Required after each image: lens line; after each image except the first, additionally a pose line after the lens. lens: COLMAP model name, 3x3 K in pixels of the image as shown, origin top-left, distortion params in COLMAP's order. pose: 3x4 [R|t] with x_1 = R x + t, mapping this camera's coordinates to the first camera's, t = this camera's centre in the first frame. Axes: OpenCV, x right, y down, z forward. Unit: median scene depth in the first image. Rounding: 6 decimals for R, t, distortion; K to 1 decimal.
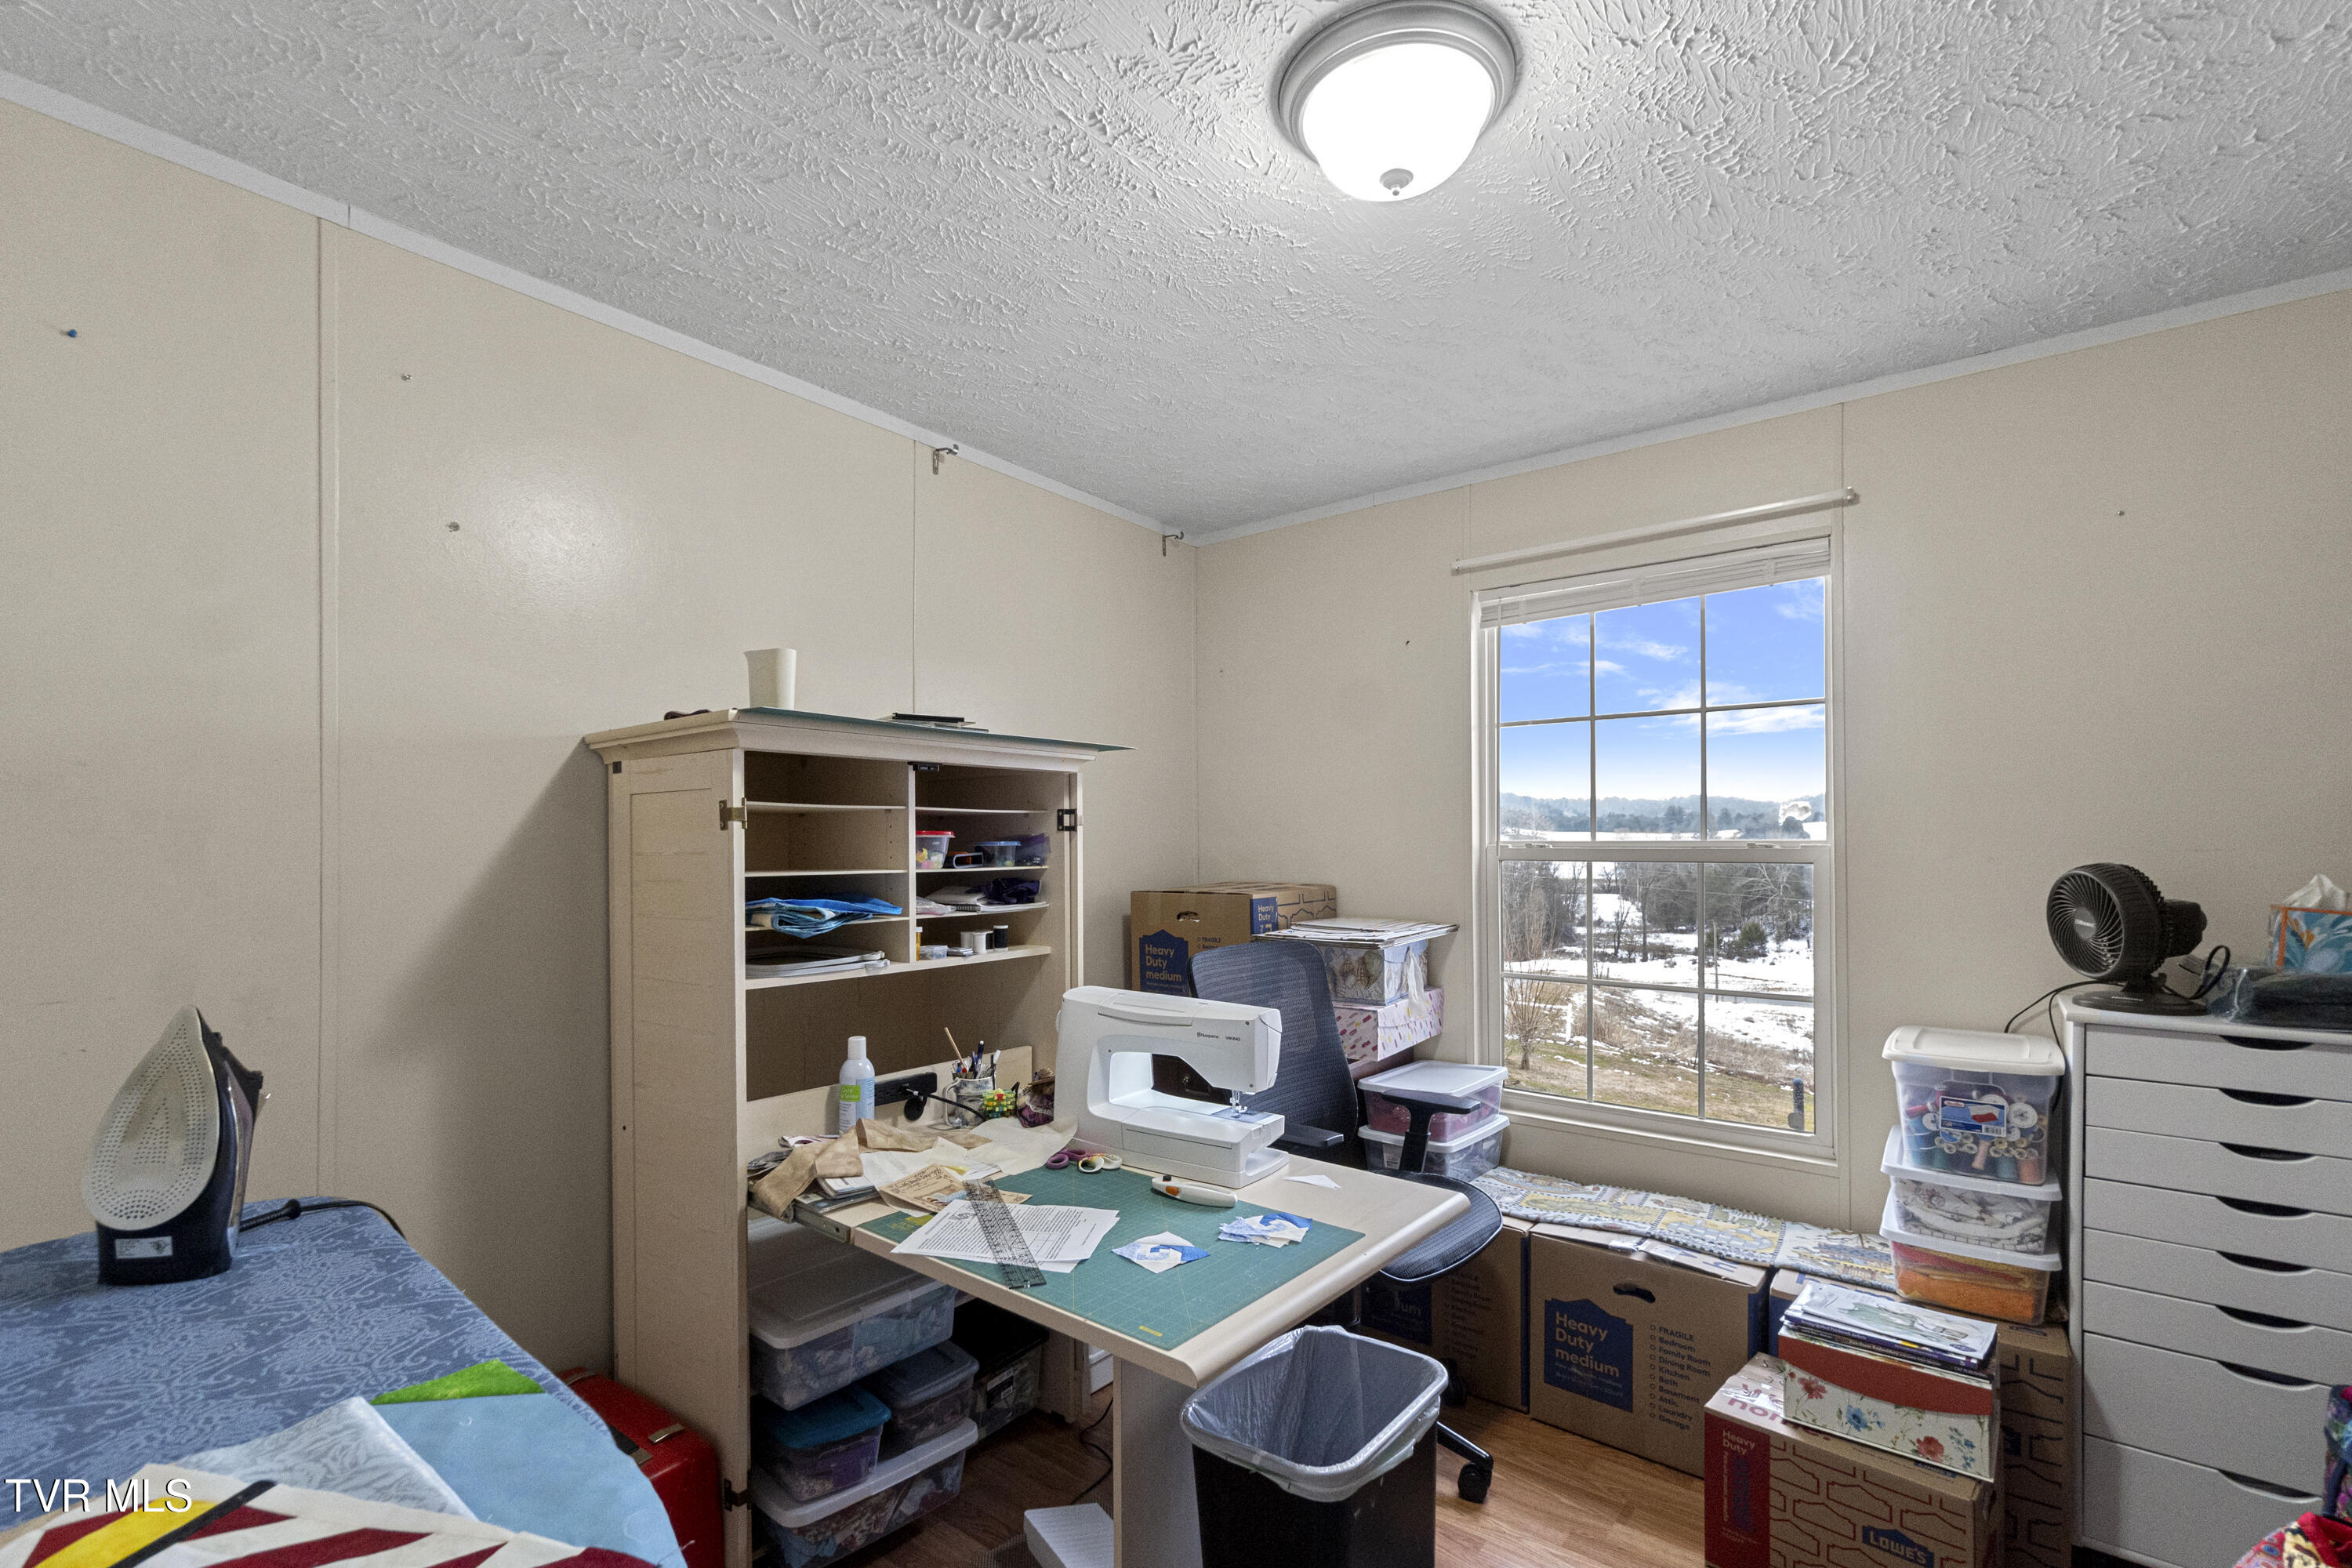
lens RADIAL K [[1026.2, 0, 1183.3], [0, 1026.2, 868.4], [0, 0, 1]] dist [-0.000194, 0.000012]
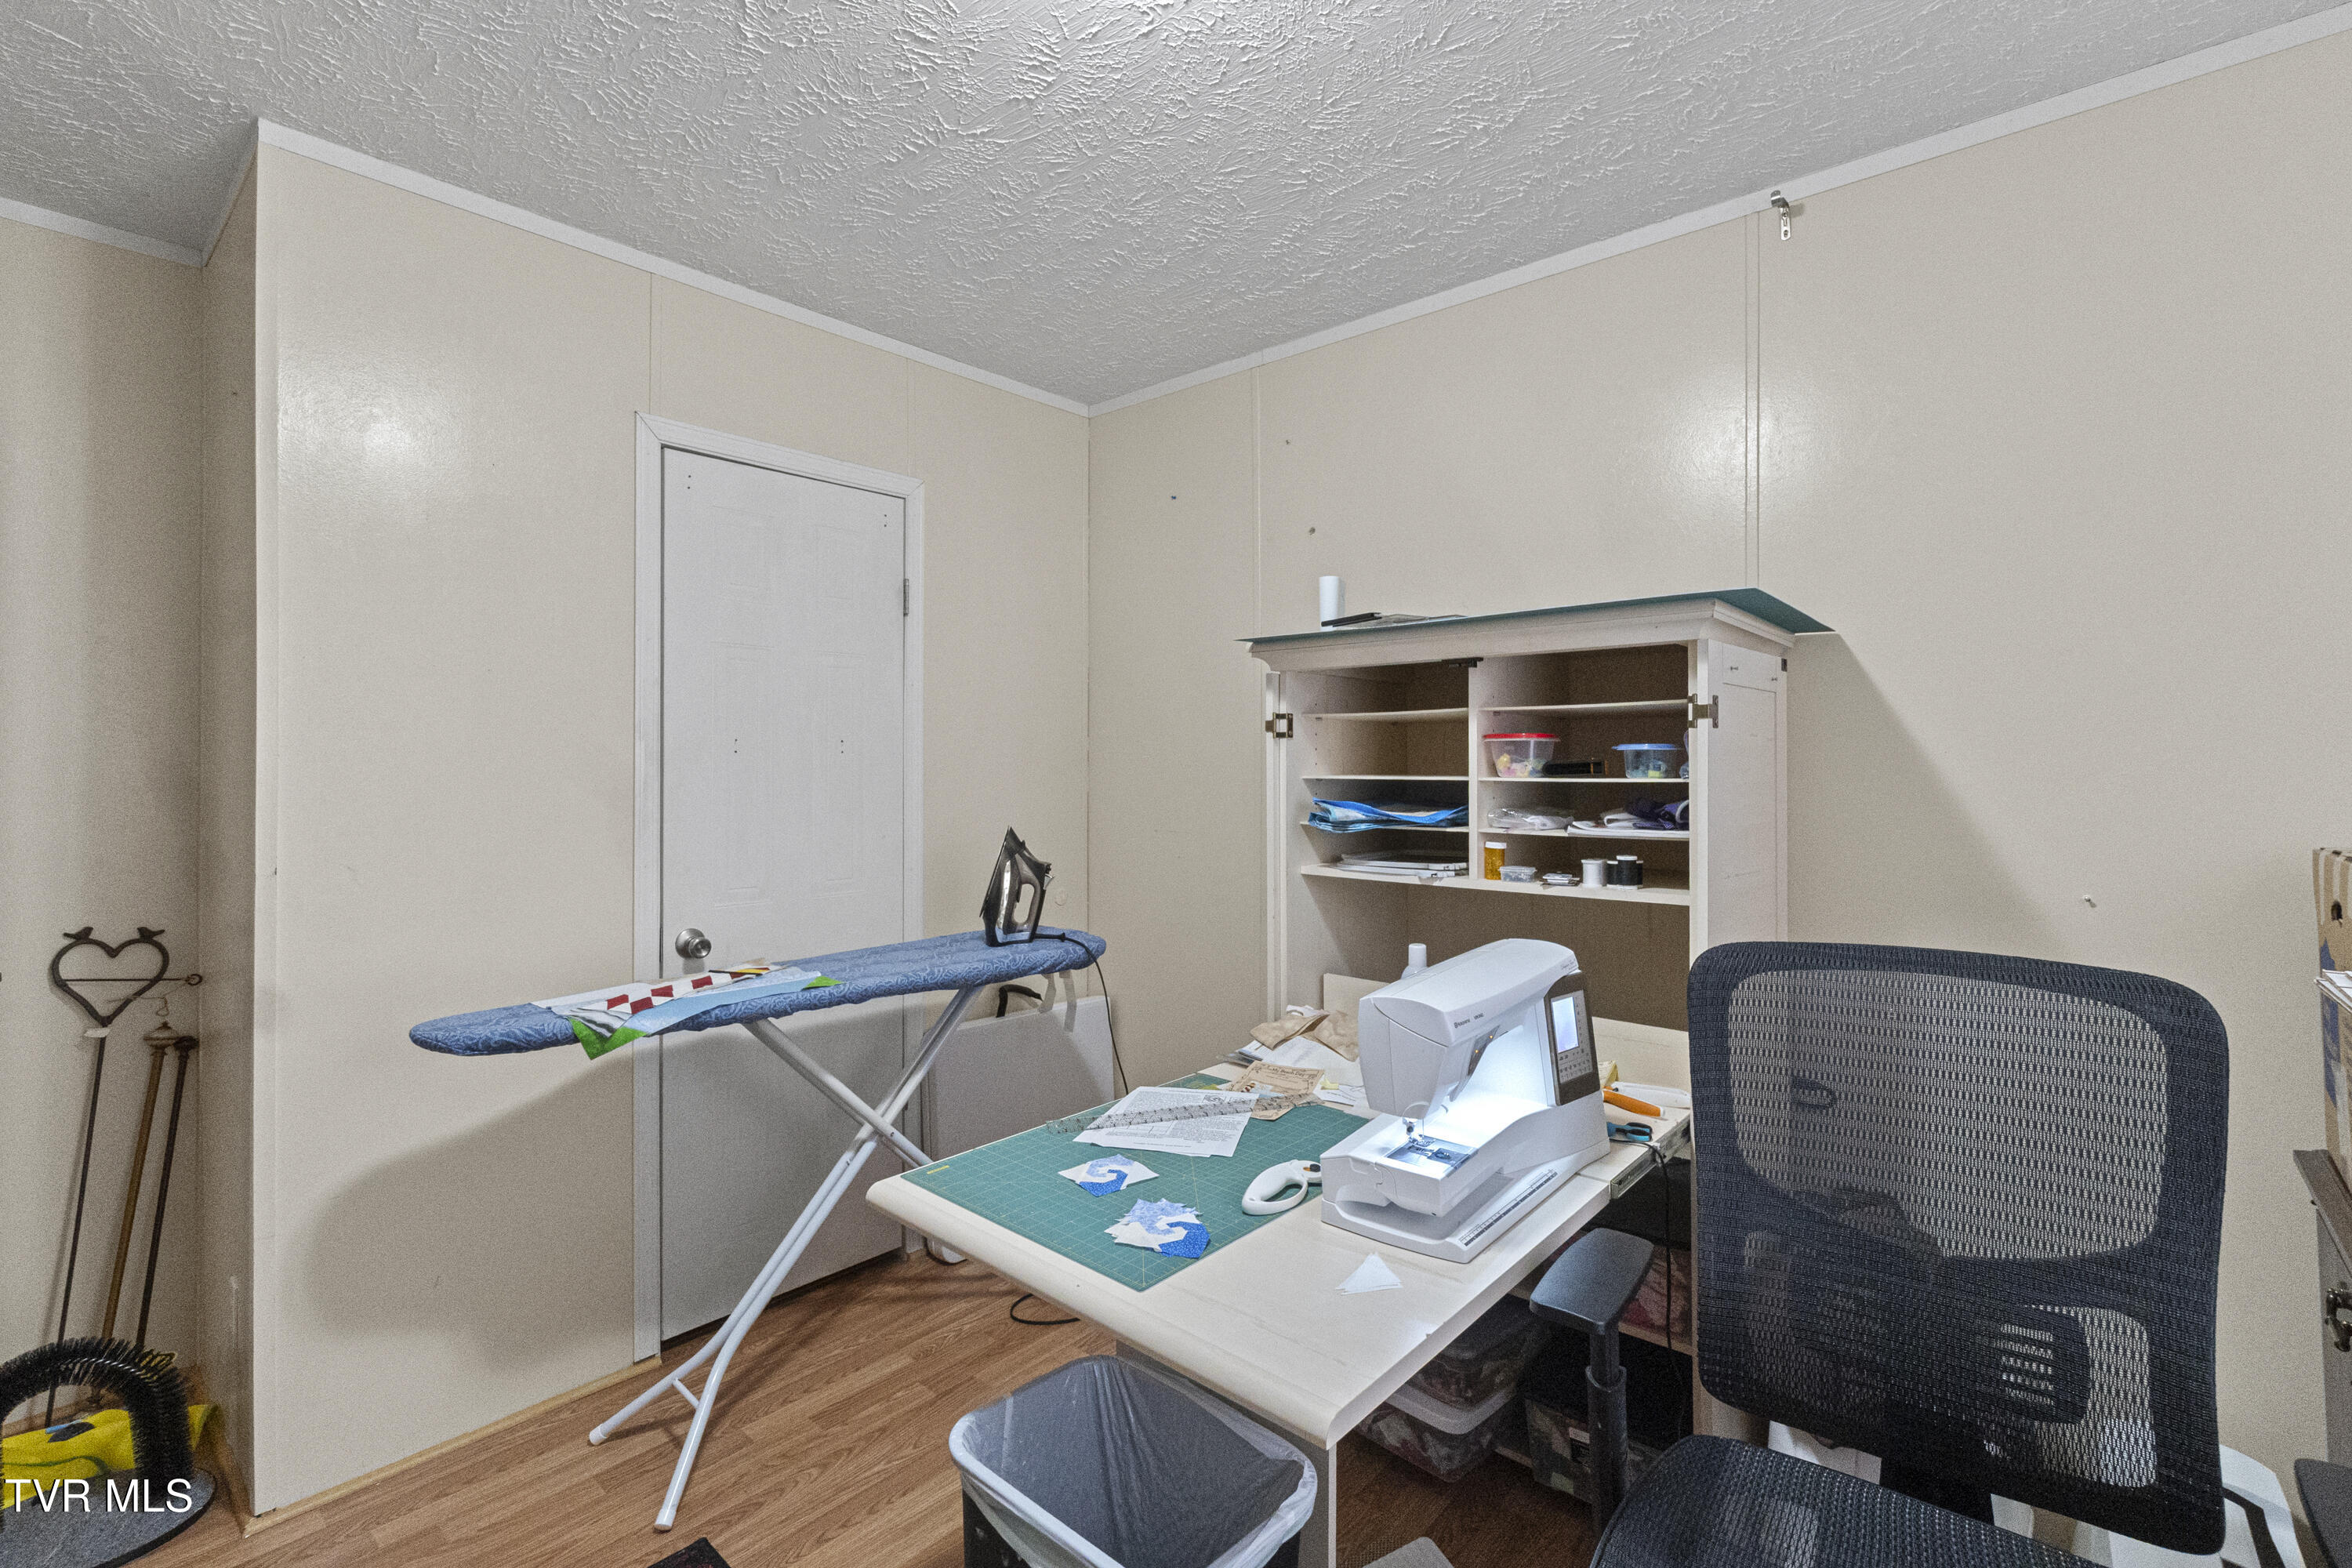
lens RADIAL K [[1039.2, 0, 1180.4], [0, 1039.2, 790.6], [0, 0, 1]] dist [0.000194, 0.000108]
pose [[-0.063446, 0.030277, -0.997526, 0.703972], [-0.020925, 0.999280, 0.031661, -0.011168], [0.997766, 0.022882, -0.062767, 0.848633]]
